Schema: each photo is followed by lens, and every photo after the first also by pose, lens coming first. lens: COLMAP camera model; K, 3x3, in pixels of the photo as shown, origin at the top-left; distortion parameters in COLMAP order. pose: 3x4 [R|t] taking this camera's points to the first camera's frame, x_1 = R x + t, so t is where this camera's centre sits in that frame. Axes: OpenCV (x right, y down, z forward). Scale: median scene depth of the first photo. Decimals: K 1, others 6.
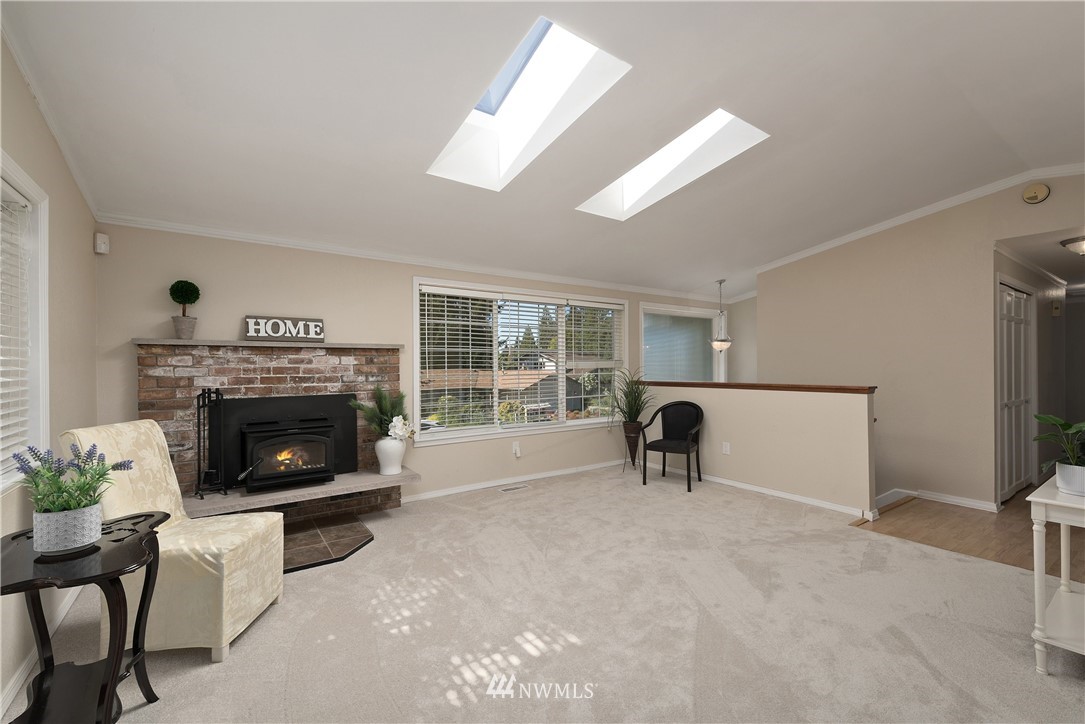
lens RADIAL K [[469.0, 0, 547.0], [0, 469.0, 364.0], [0, 0, 1]] dist [-0.011897, -0.000696]
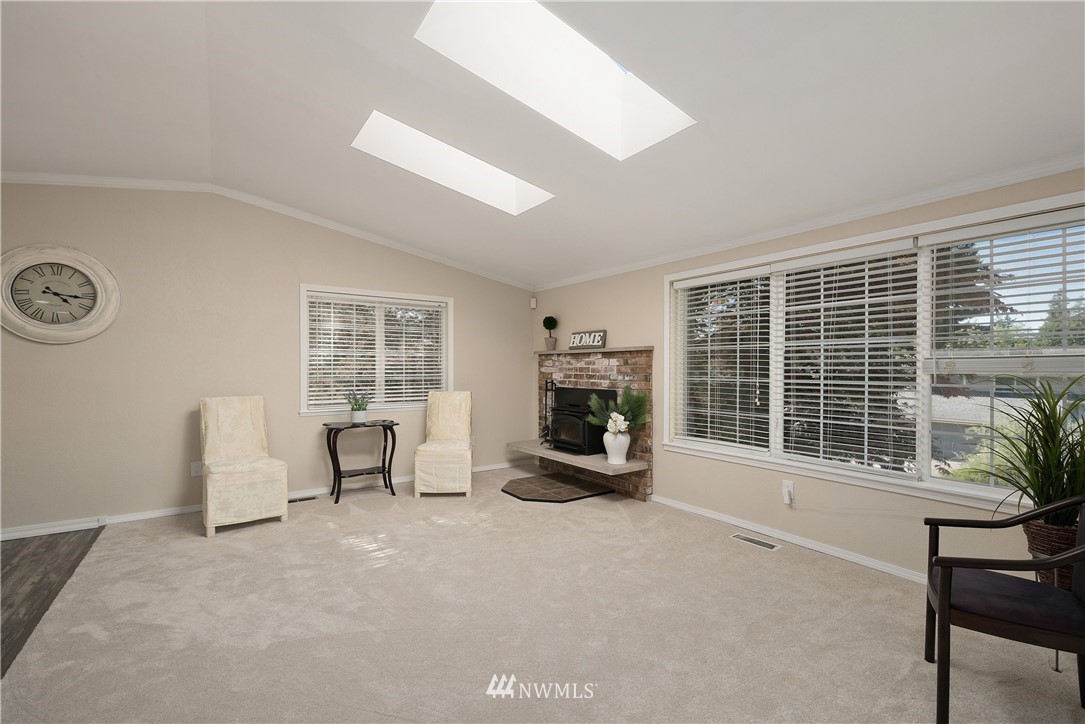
lens RADIAL K [[485.0, 0, 542.5], [0, 485.0, 362.0], [0, 0, 1]] dist [-0.000821, -0.000417]
pose [[-0.042670, -0.008236, -0.999055, 0.876724], [-0.000450, 0.999966, -0.008224, 0.002905], [0.999089, 0.000098, -0.042673, 0.925889]]
